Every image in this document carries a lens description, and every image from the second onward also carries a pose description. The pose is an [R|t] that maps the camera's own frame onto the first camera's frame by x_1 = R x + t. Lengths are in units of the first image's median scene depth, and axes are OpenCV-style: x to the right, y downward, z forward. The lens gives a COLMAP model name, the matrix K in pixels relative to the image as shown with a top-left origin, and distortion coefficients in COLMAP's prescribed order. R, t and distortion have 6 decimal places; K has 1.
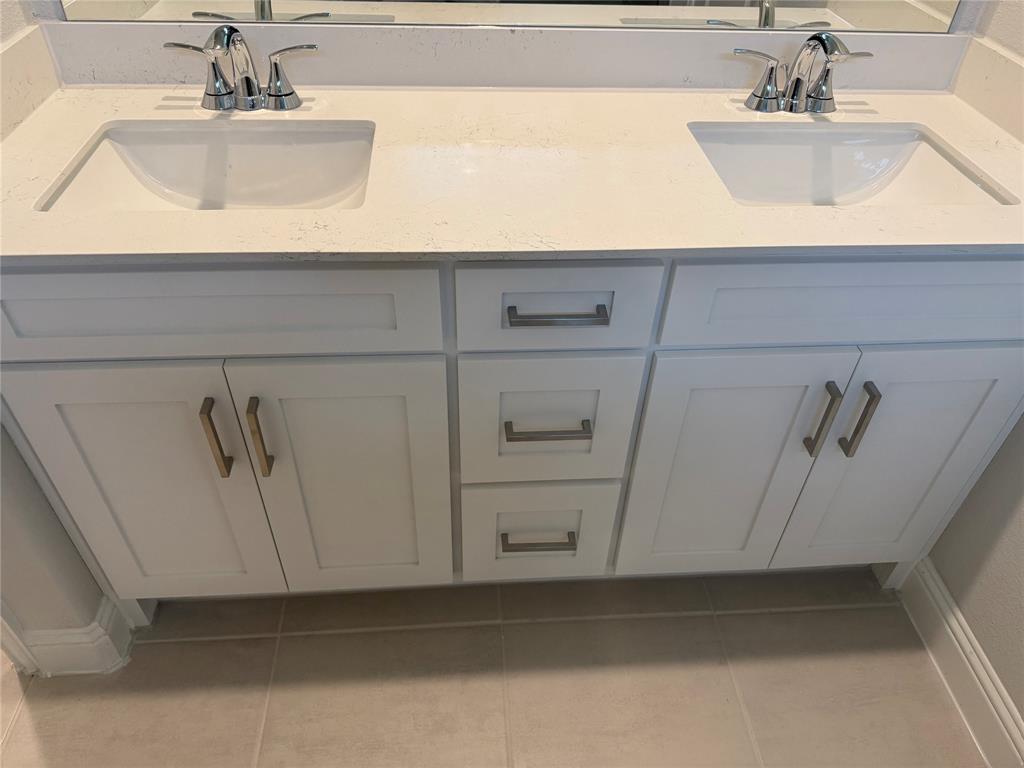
lens RADIAL K [[703.4, 0, 512.0], [0, 703.4, 384.0], [0, 0, 1]] dist [0.001880, 0.000458]
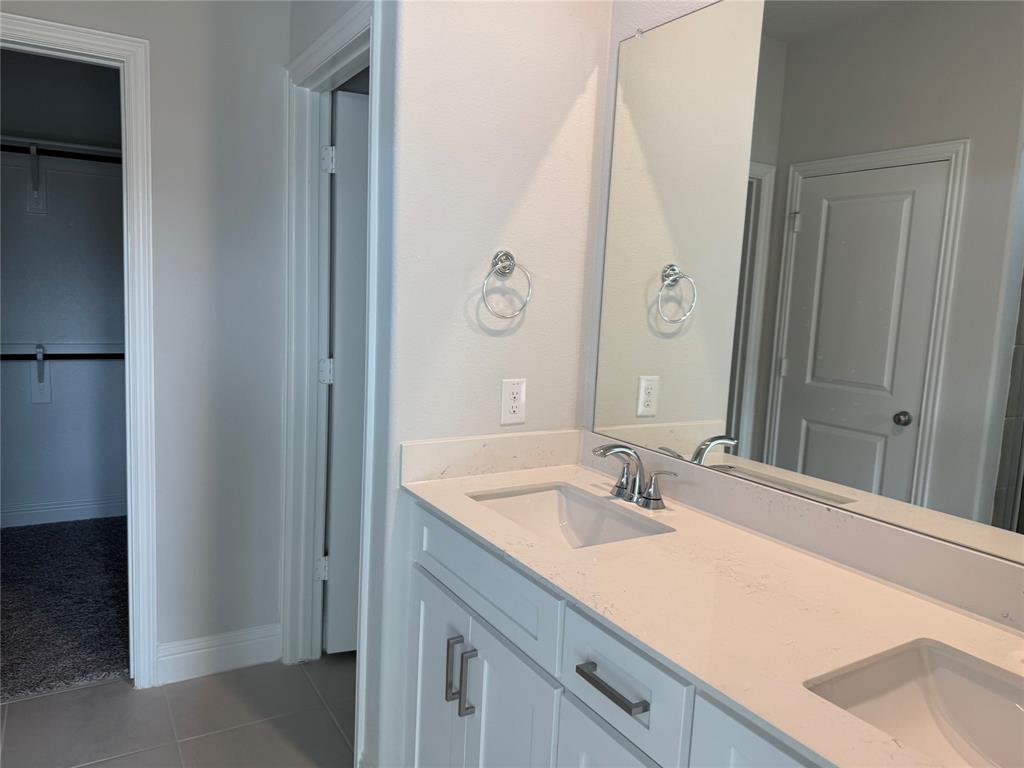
lens RADIAL K [[720.8, 0, 508.0], [0, 720.8, 379.9], [0, 0, 1]] dist [0.065340, -0.088001]
pose [[0.456610, 0.095778, -0.884496, 0.778461], [-0.630059, 0.736725, -0.245483, -0.058136], [0.628119, 0.669375, 0.396742, 0.105309]]
